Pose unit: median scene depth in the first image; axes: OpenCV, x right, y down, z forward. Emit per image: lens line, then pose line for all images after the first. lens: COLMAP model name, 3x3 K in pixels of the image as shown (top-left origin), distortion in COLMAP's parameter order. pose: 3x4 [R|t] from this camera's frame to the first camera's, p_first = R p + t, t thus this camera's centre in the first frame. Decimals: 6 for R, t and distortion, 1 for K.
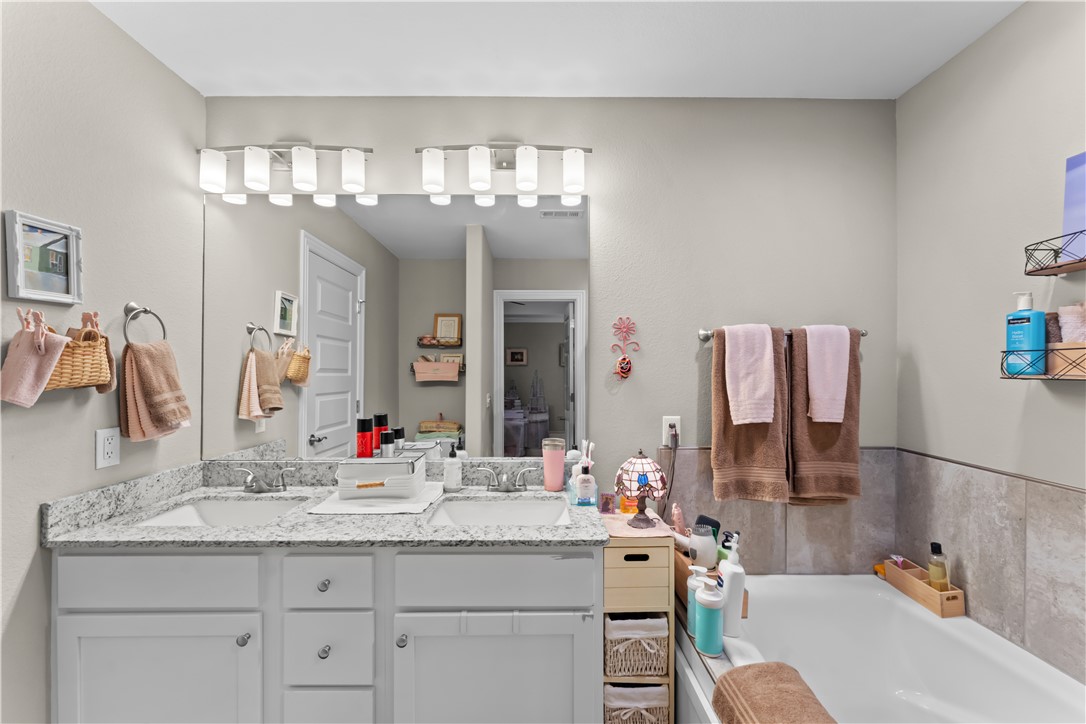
lens RADIAL K [[438.5, 0, 541.2], [0, 438.5, 366.6], [0, 0, 1]] dist [0.000540, -0.001097]
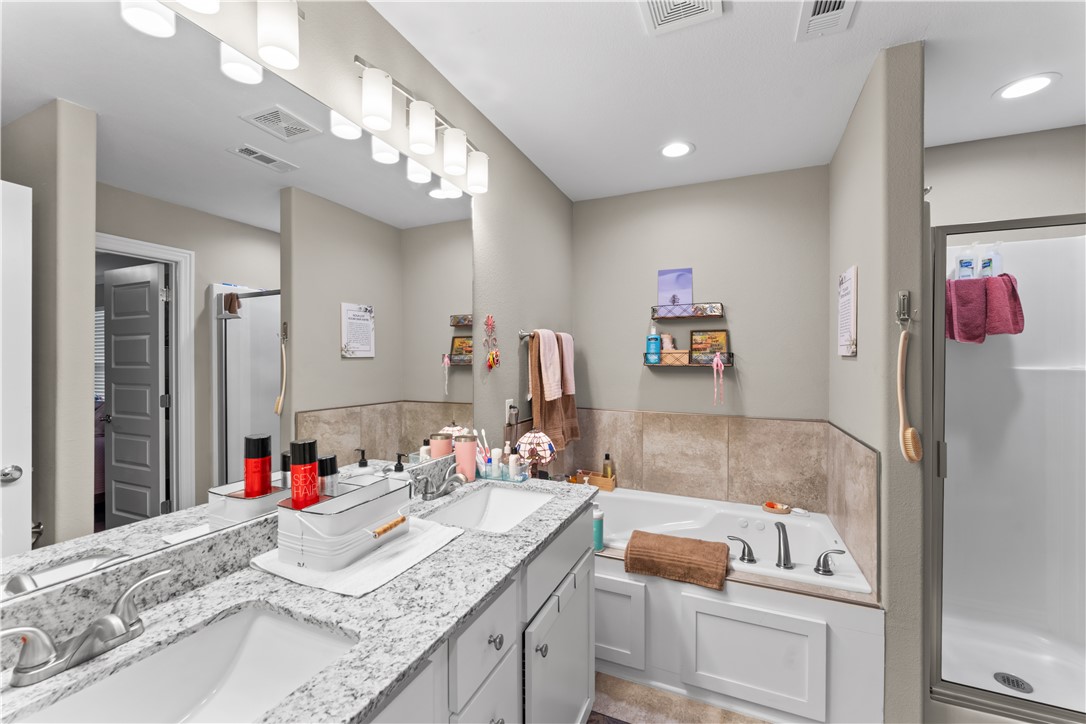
lens RADIAL K [[438.5, 0, 538.5], [0, 438.5, 362.8], [0, 0, 1]] dist [0.000540, -0.001097]
pose [[0.420116, -0.005686, 0.907453, -0.928131], [-0.003984, 0.999959, 0.008110, -0.001182], [-0.907462, -0.007022, 0.420076, 0.485003]]
